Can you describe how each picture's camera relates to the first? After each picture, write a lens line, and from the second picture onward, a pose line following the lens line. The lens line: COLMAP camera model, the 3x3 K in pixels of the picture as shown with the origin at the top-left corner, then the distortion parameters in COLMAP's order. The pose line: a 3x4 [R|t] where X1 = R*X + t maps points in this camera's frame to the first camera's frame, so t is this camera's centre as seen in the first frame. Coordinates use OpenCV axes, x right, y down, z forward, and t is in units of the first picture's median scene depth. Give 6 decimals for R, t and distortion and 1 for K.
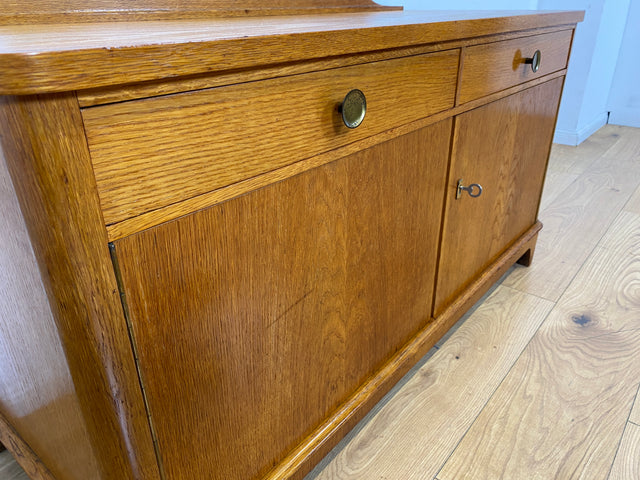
lens RADIAL K [[490.1, 0, 316.7], [0, 490.1, 241.0], [0, 0, 1]] dist [0.027282, -0.034558]
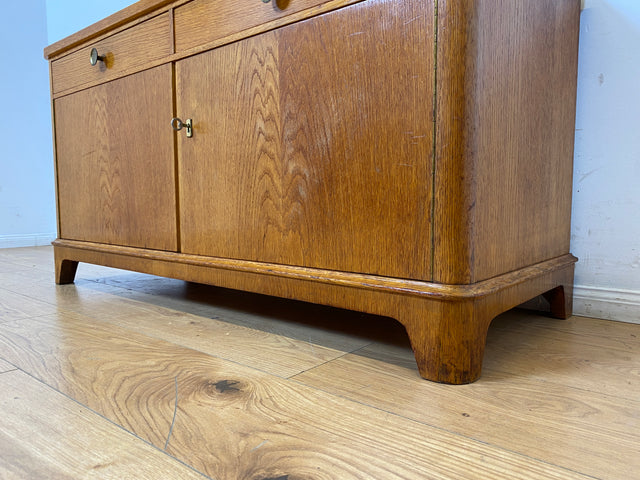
lens RADIAL K [[490.1, 0, 324.1], [0, 490.1, 244.1], [0, 0, 1]] dist [0.027282, -0.034558]
pose [[-0.003917, 0.099363, -0.995044, 1.507072], [-0.436742, 0.894963, 0.091089, -0.110811], [0.899578, 0.434934, 0.039891, 1.422741]]
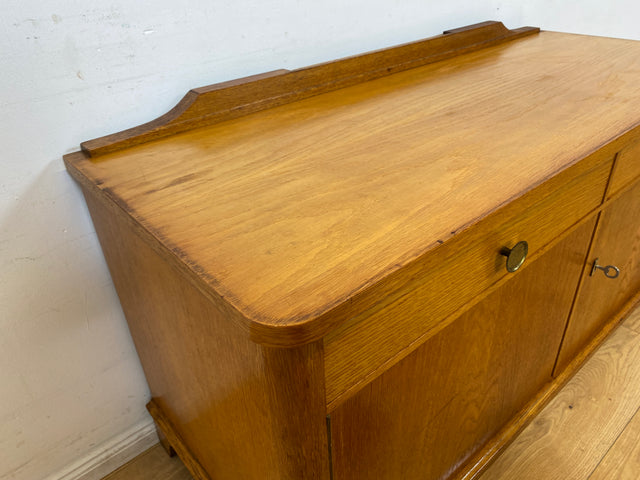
lens RADIAL K [[490.1, 0, 320.1], [0, 490.1, 234.7], [0, 0, 1]] dist [0.027282, -0.034558]
pose [[0.985873, 0.061310, -0.155873, -0.122884], [-0.044964, 0.993315, 0.106316, -0.269798], [0.161349, -0.097806, 0.982039, -0.092616]]
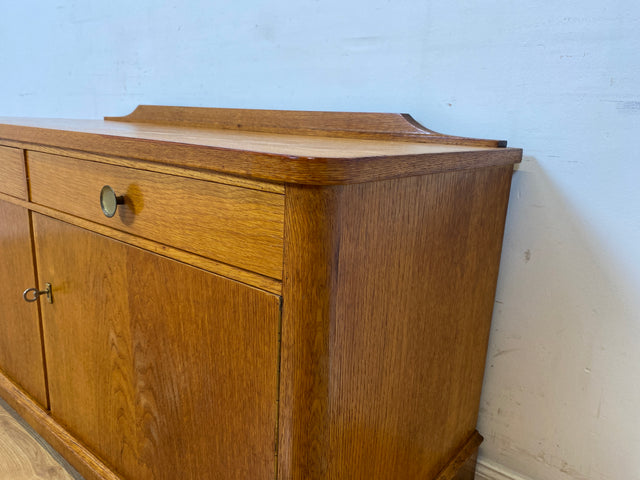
lens RADIAL K [[490.1, 0, 310.8], [0, 490.1, 241.6], [0, 0, 1]] dist [0.027282, -0.034558]
pose [[0.006384, 0.252194, -0.967656, 1.268709], [-0.476357, 0.851593, 0.218802, -0.682819], [0.879229, 0.459552, 0.125571, 1.357606]]
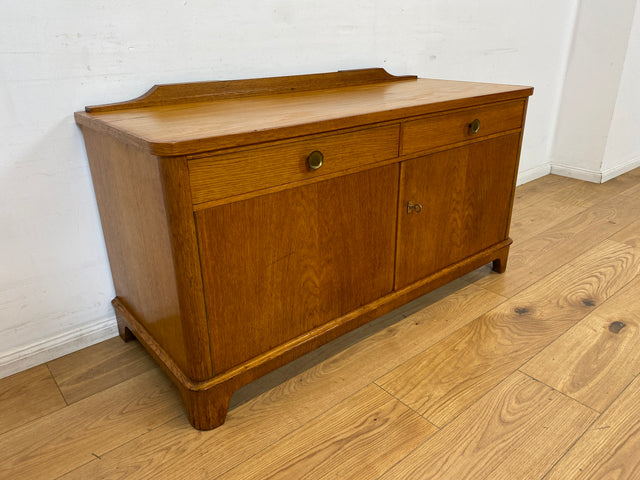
lens RADIAL K [[490.1, 0, 319.7], [0, 490.1, 234.6], [0, 0, 1]] dist [0.027282, -0.034558]
pose [[0.982979, 0.068513, -0.170463, 0.295089], [-0.078107, 0.995679, -0.050220, 0.088848], [0.166286, 0.062680, 0.984084, -0.618454]]
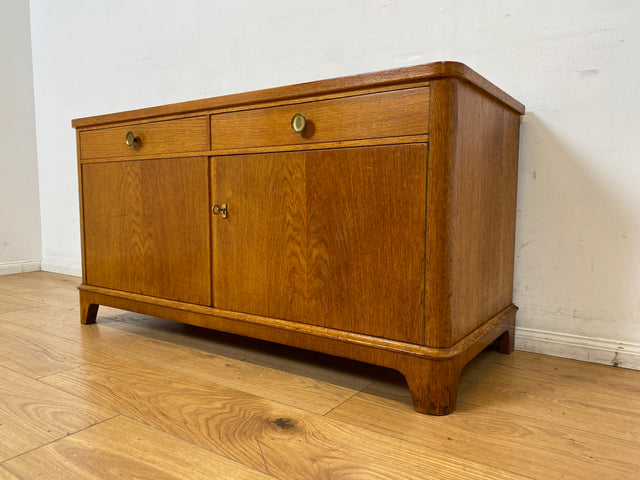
lens RADIAL K [[490.1, 0, 324.5], [0, 490.1, 245.2], [0, 0, 1]] dist [0.027282, -0.034558]
pose [[0.099376, 0.104957, -0.989499, 1.818315], [-0.440775, 0.896180, 0.050792, -0.227615], [0.892100, 0.431099, 0.135321, 1.172663]]
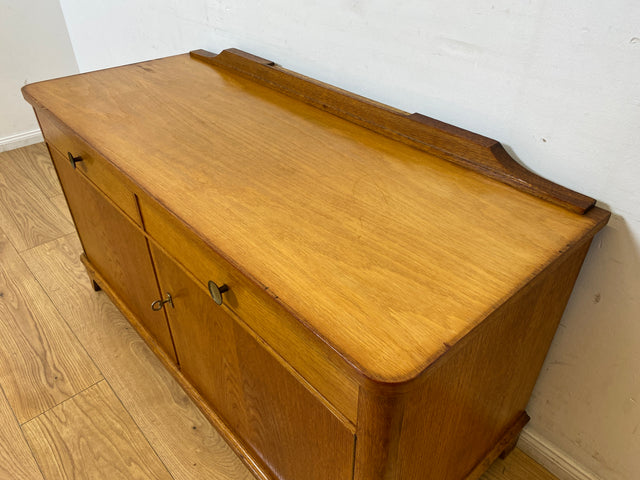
lens RADIAL K [[490.1, 0, 323.8], [0, 490.1, 242.1], [0, 0, 1]] dist [0.027282, -0.034558]
pose [[-0.138809, 0.587186, -0.797462, 1.152619], [-0.433582, 0.687942, 0.582015, -1.099788], [0.890359, 0.426554, 0.159101, 1.142707]]
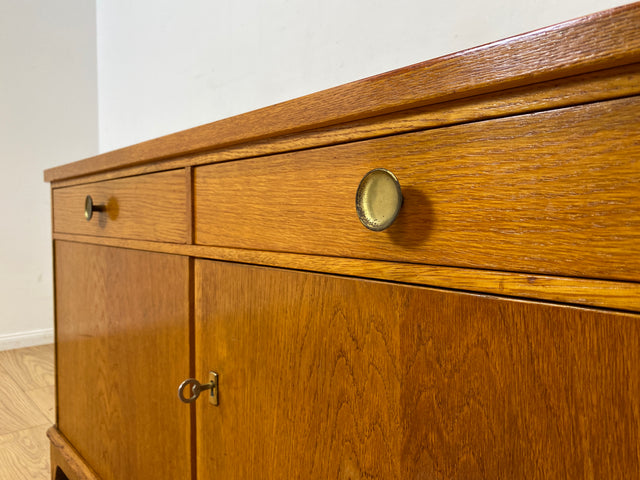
lens RADIAL K [[490.1, 0, 320.5], [0, 490.1, 241.2], [0, 0, 1]] dist [0.027282, -0.034558]
pose [[-0.142989, 0.054758, -0.988208, 0.905569], [-0.433870, 0.893948, 0.112314, -0.412360], [0.889557, 0.444813, -0.104067, 1.162668]]
